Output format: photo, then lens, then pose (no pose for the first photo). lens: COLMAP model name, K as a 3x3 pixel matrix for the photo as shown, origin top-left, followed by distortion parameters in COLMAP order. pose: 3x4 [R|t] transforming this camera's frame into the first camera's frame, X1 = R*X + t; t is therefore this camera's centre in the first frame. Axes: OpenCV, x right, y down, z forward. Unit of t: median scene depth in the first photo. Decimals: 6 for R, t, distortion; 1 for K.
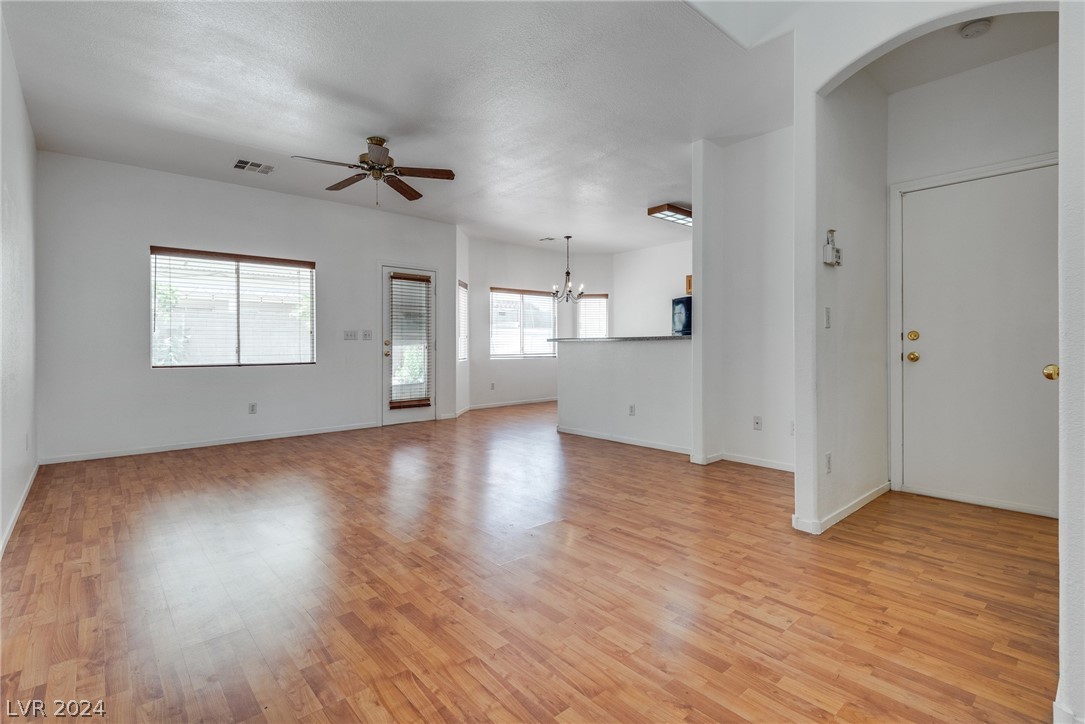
lens RADIAL K [[510.1, 0, 543.8], [0, 510.1, 349.9], [0, 0, 1]] dist [0.015204, -0.005423]
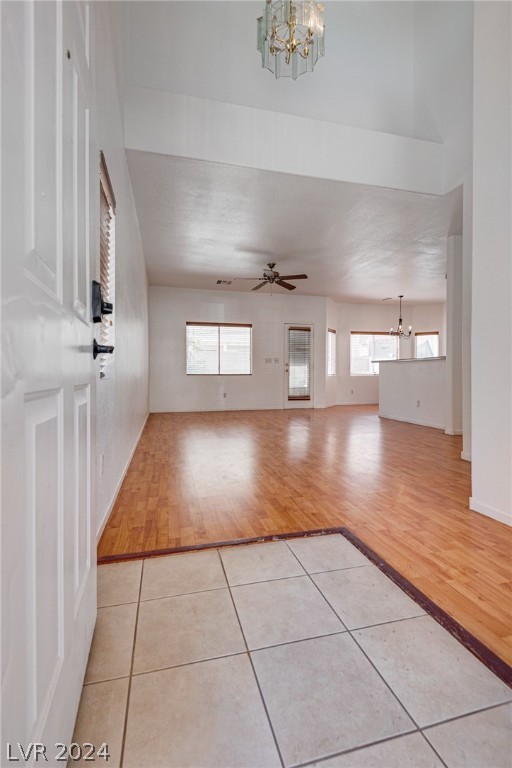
lens RADIAL K [[402.8, 0, 257.4], [0, 402.8, 382.8], [0, 0, 1]] dist [0.043917, -0.006044]
pose [[0.877208, 0.012378, -0.479951, 0.333331], [-0.010658, 0.999923, 0.006309, 0.048962], [0.479992, -0.000419, 0.877273, -0.375376]]
